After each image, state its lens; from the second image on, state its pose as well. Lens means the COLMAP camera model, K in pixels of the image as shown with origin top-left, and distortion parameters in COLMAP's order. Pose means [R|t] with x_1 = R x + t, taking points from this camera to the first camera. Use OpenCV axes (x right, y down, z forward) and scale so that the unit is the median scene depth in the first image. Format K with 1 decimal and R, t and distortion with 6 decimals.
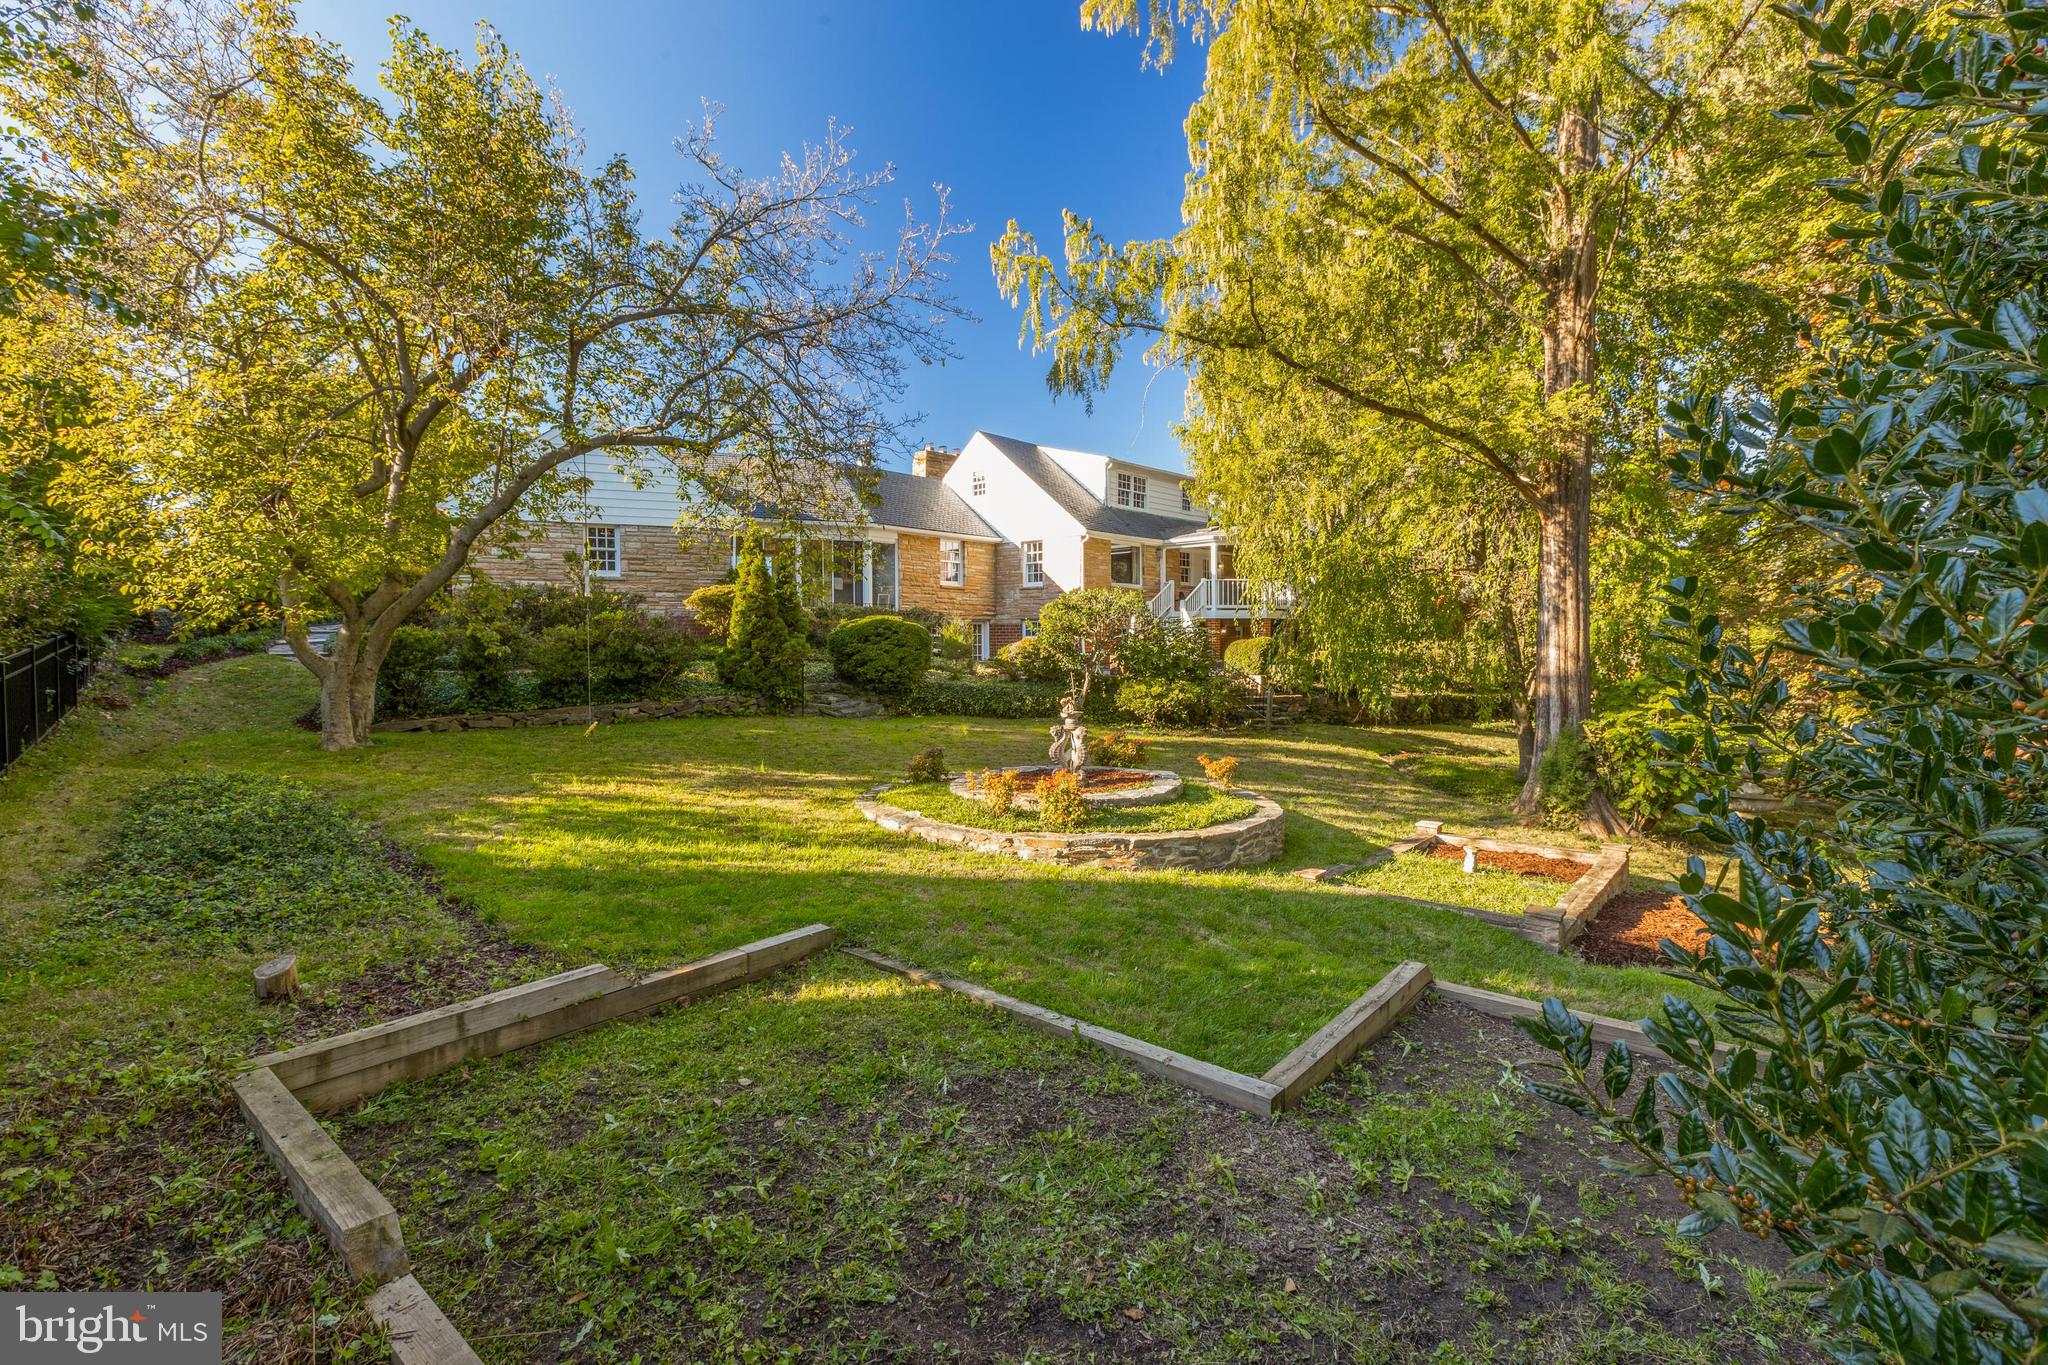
lens RADIAL K [[904.9, 0, 1024.0], [0, 904.9, 682.5], [0, 0, 1]] dist [0.001995, -0.000209]
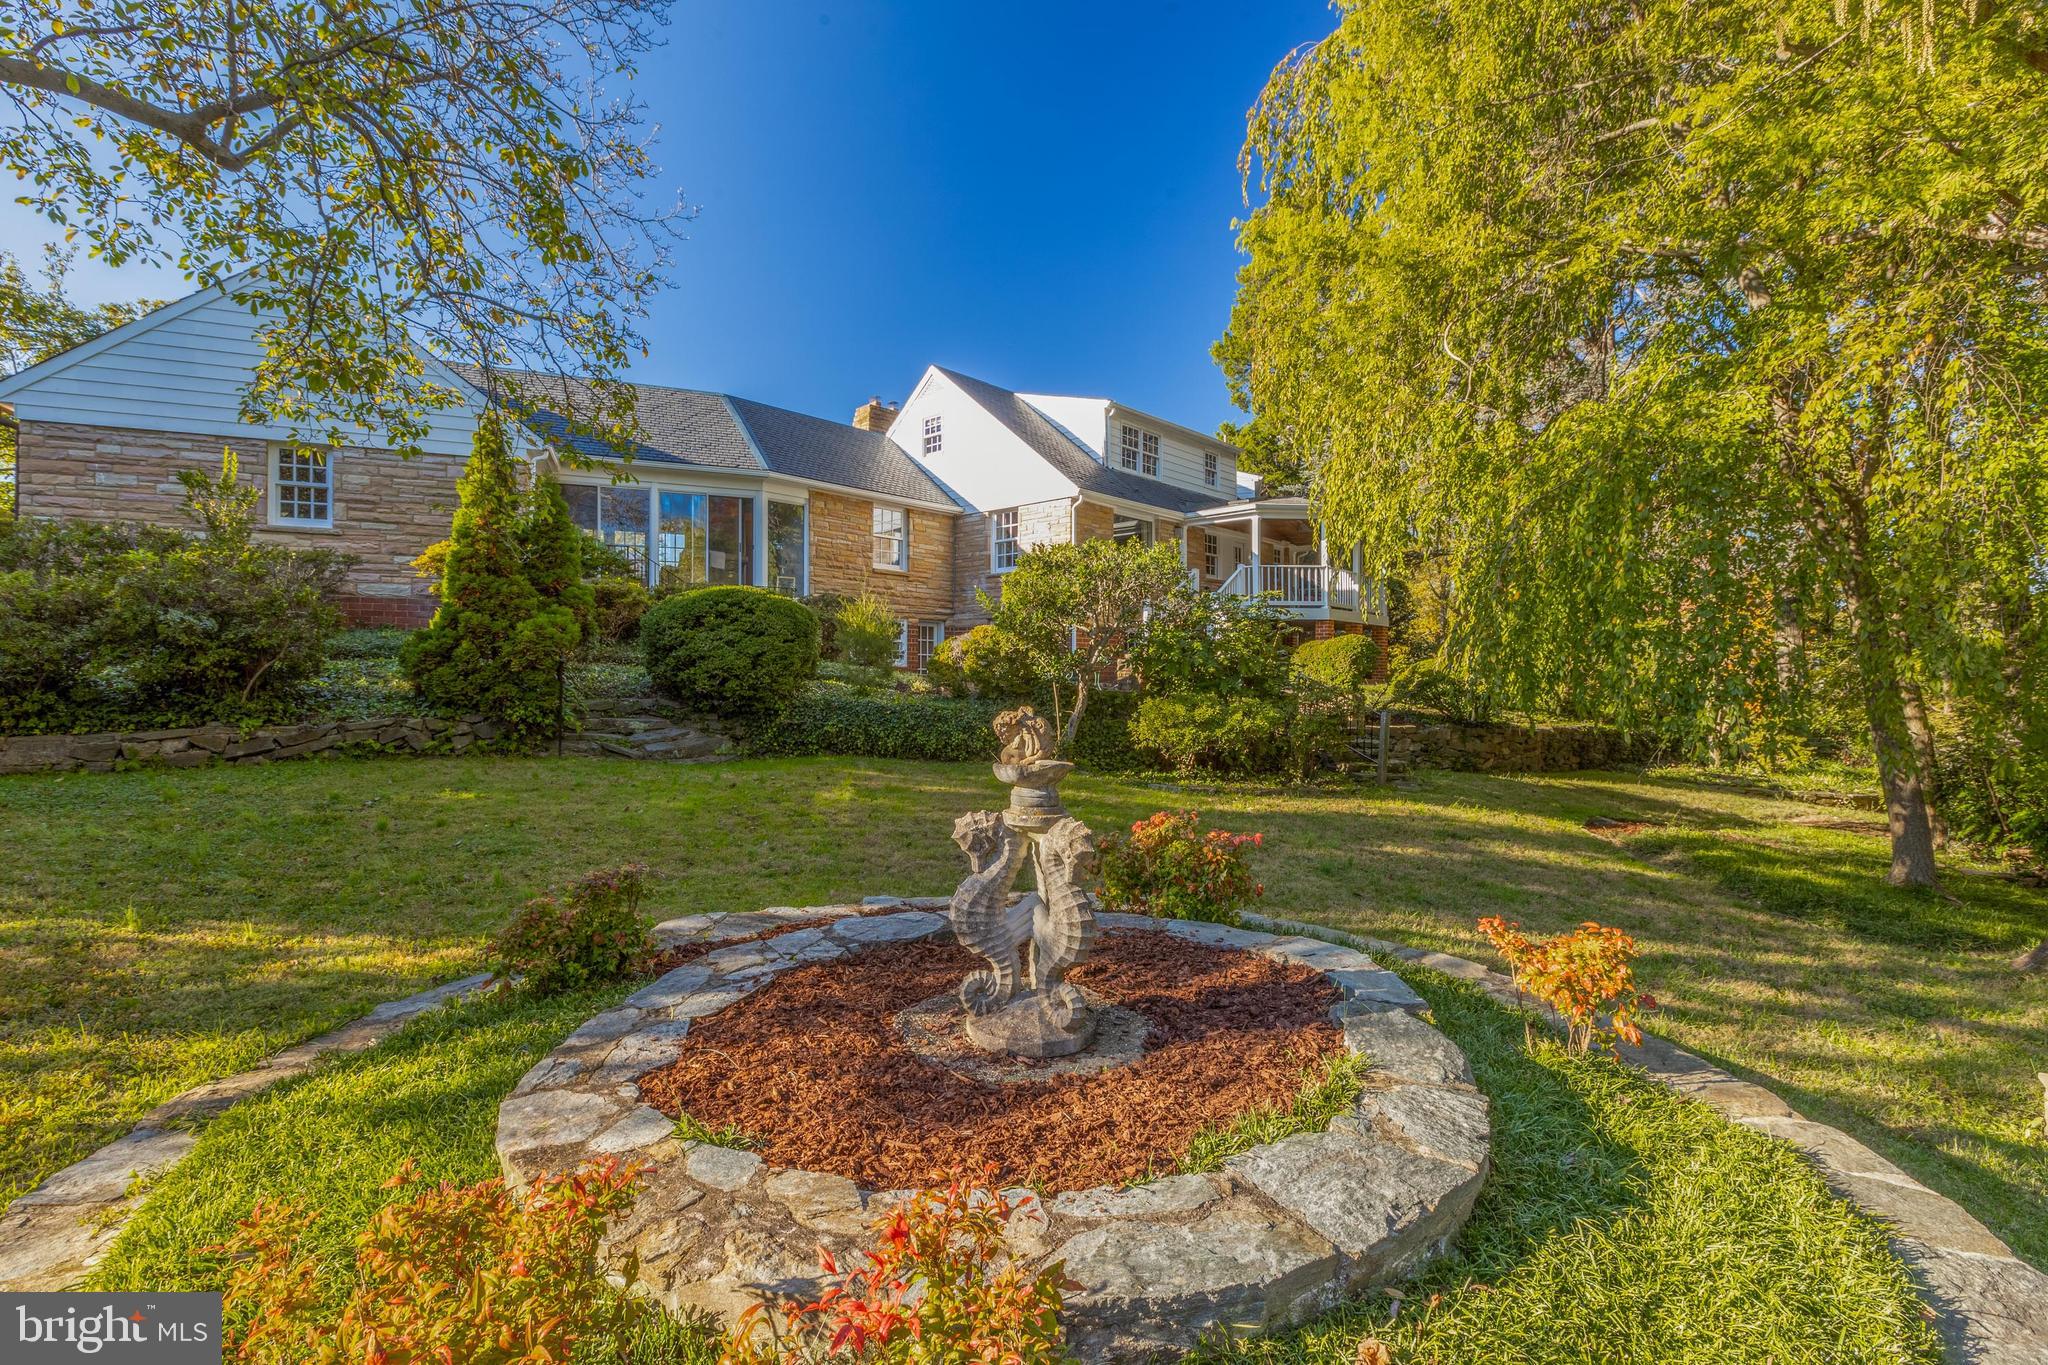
lens RADIAL K [[904.9, 0, 1024.0], [0, 904.9, 682.5], [0, 0, 1]] dist [0.001995, -0.000209]
pose [[0.999928, 0.005521, 0.010611, 0.022426], [-0.005110, 0.999249, -0.038408, 0.009614], [-0.010815, 0.038352, 0.999206, 0.353170]]
